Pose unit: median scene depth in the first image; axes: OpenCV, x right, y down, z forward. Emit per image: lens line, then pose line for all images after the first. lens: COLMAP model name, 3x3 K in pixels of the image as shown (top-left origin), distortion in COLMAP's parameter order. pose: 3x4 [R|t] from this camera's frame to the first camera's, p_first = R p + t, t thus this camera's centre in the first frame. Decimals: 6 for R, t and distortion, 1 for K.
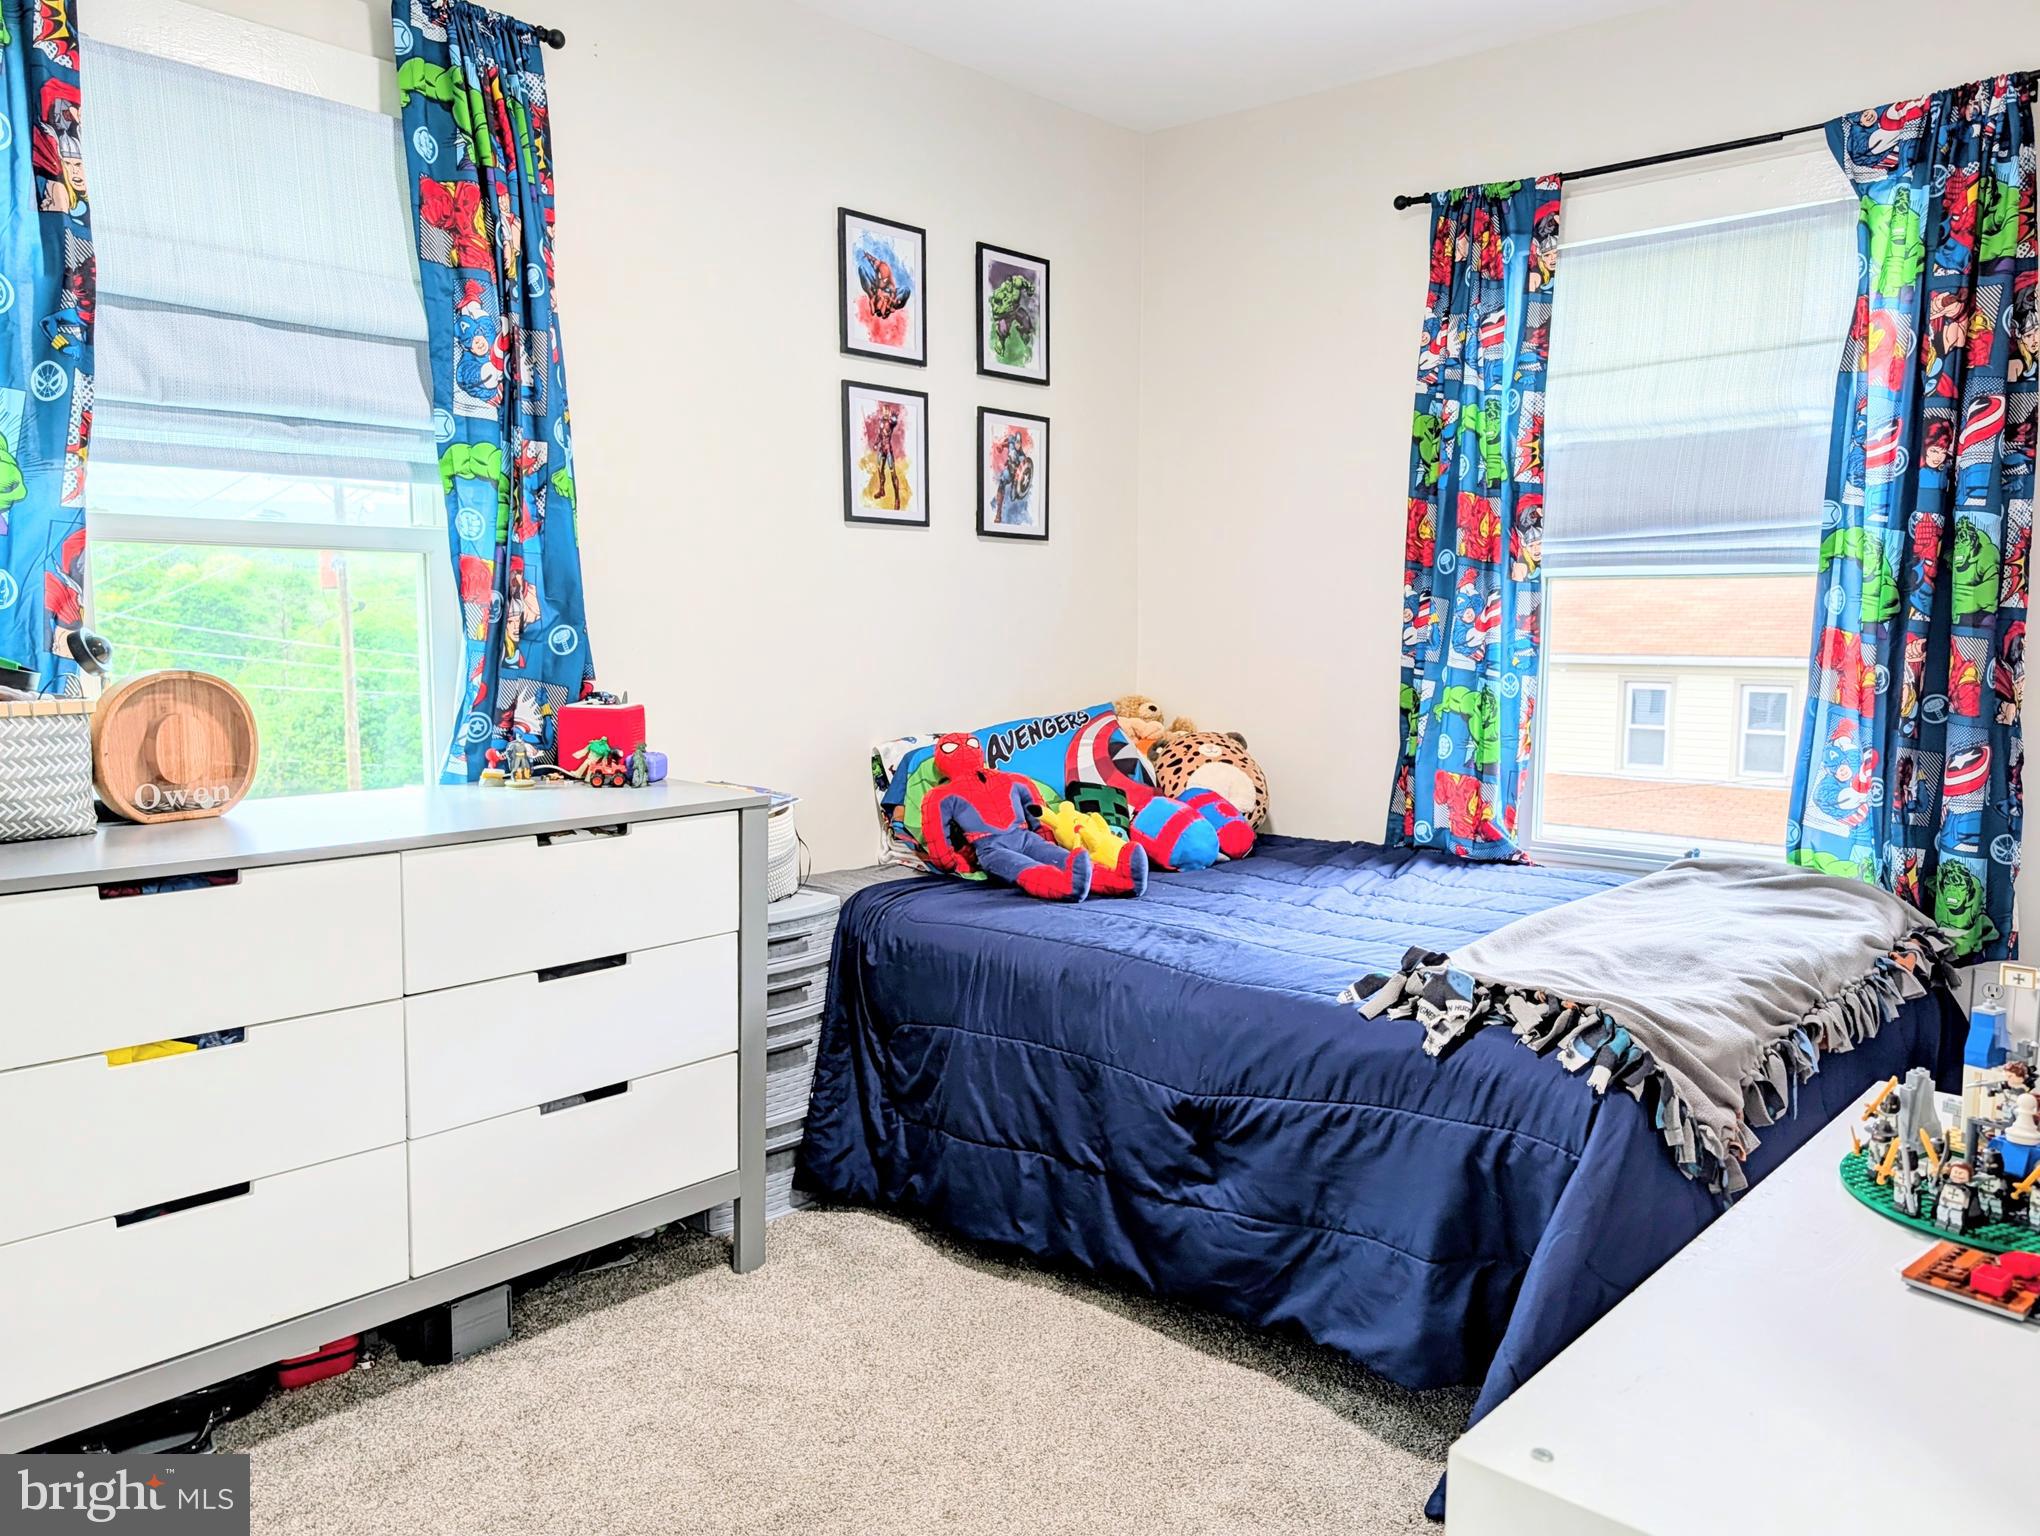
lens RADIAL K [[1550.5, 0, 1020.0], [0, 1550.5, 768.0], [0, 0, 1]] dist [0.044628, -0.001056]
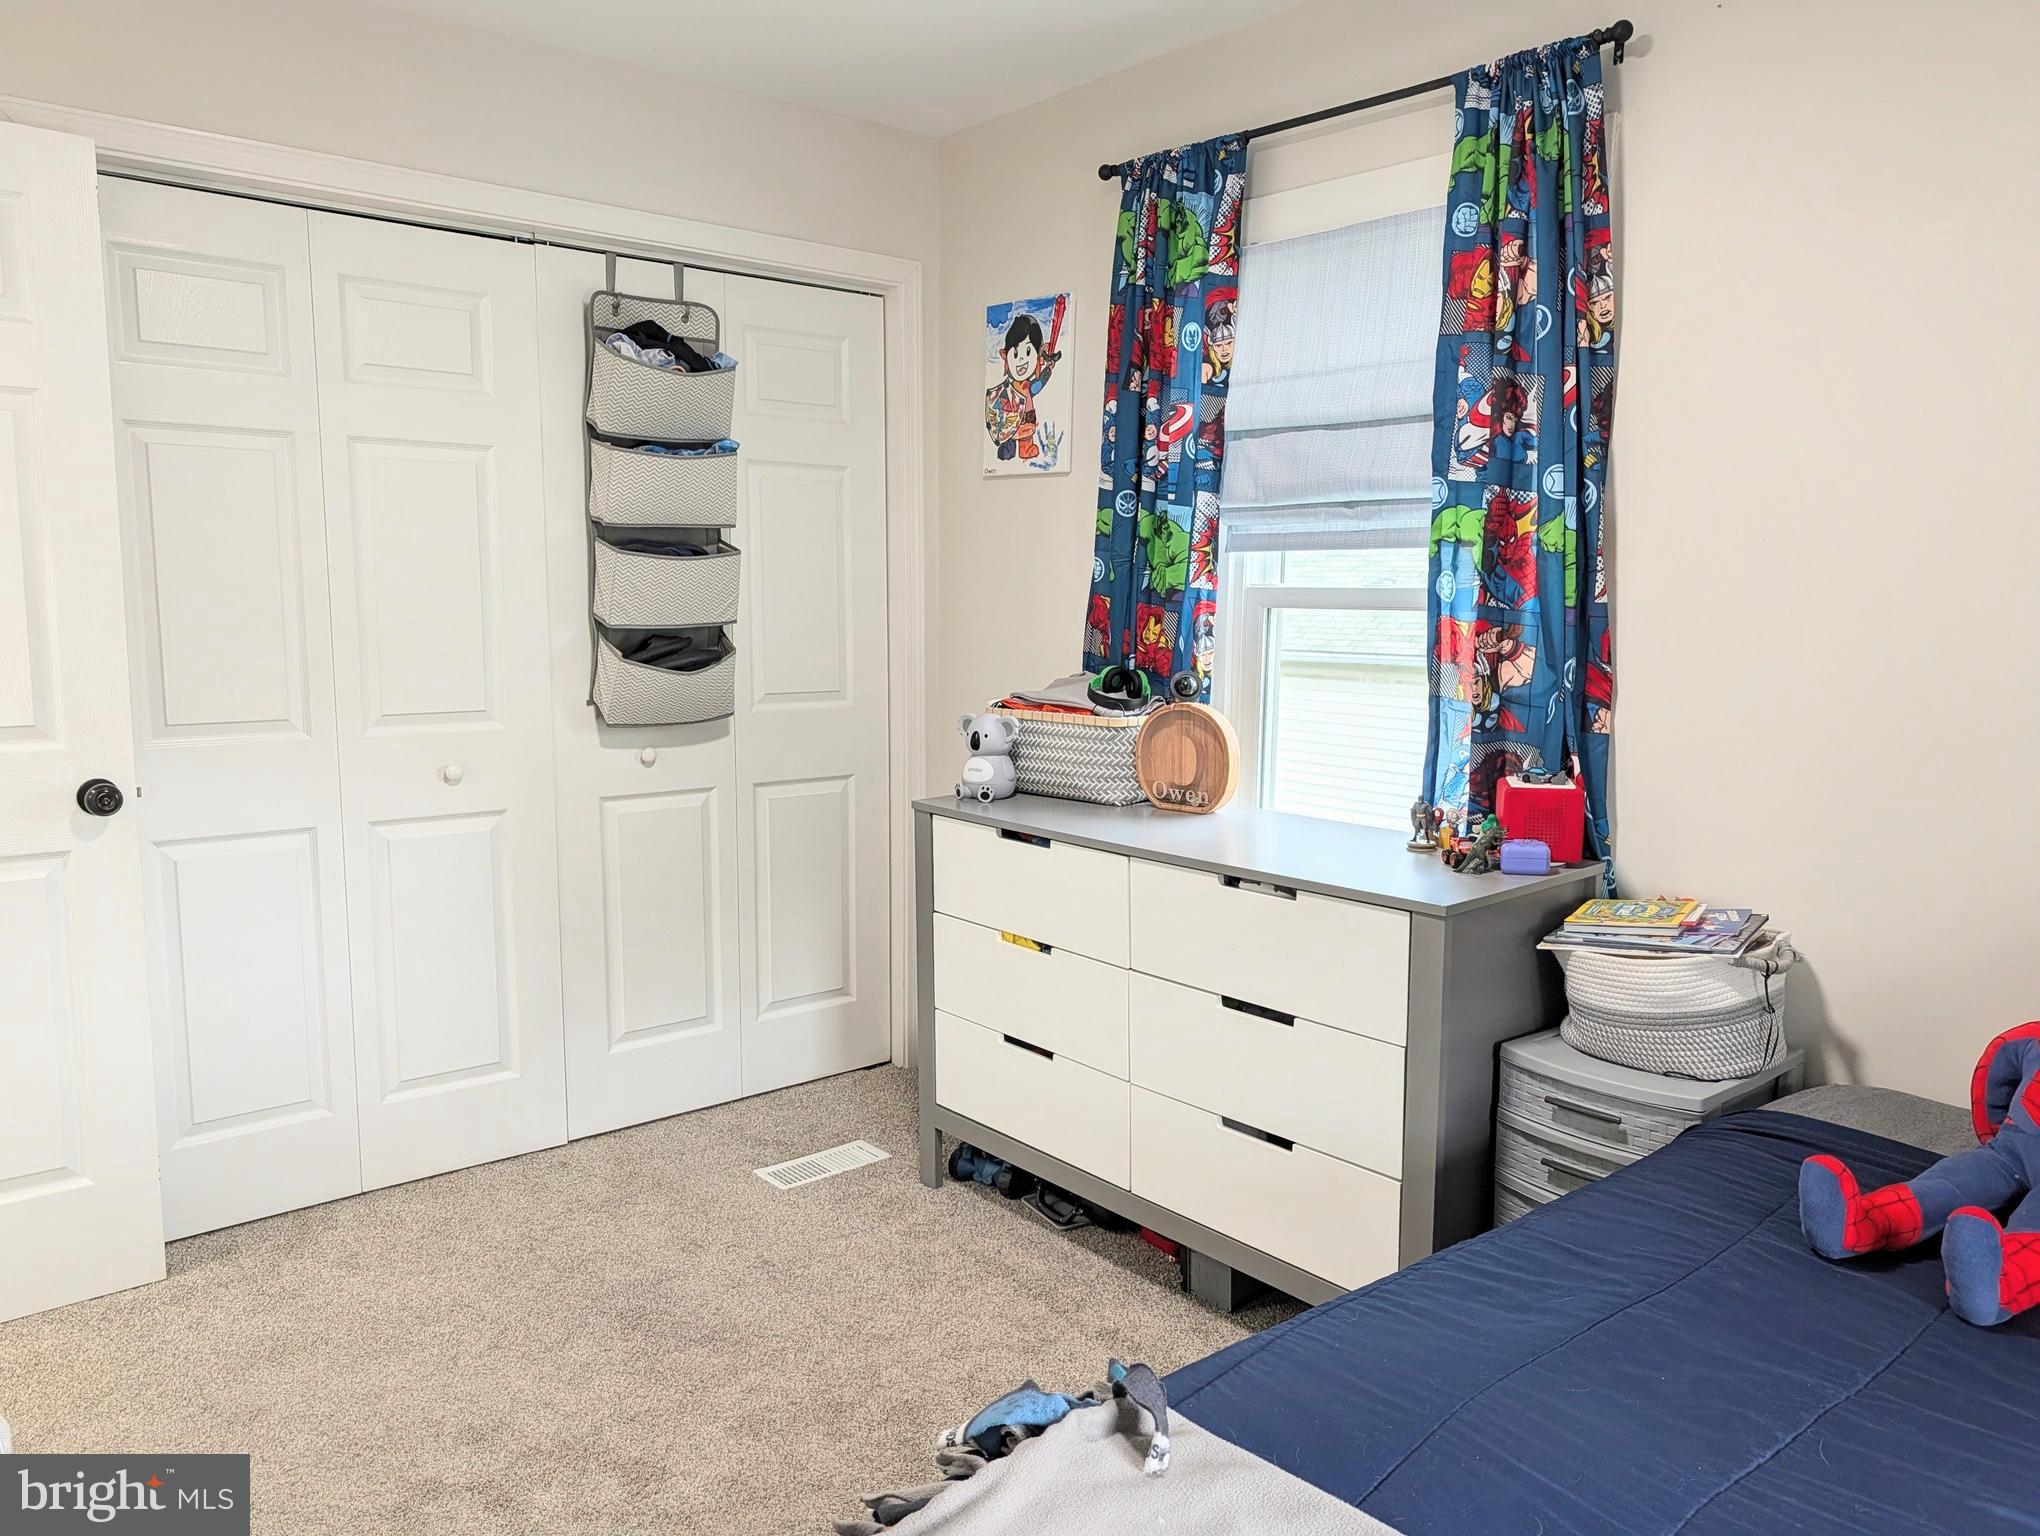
lens RADIAL K [[1539.4, 0, 1020.0], [0, 1539.4, 768.0], [0, 0, 1]] dist [0.080001, -0.110149]
pose [[-0.150746, 0.115796, -0.981767, 0.735984], [-0.109748, 0.985017, 0.133030, -0.152716], [0.982462, 0.127801, -0.135779, 0.934610]]
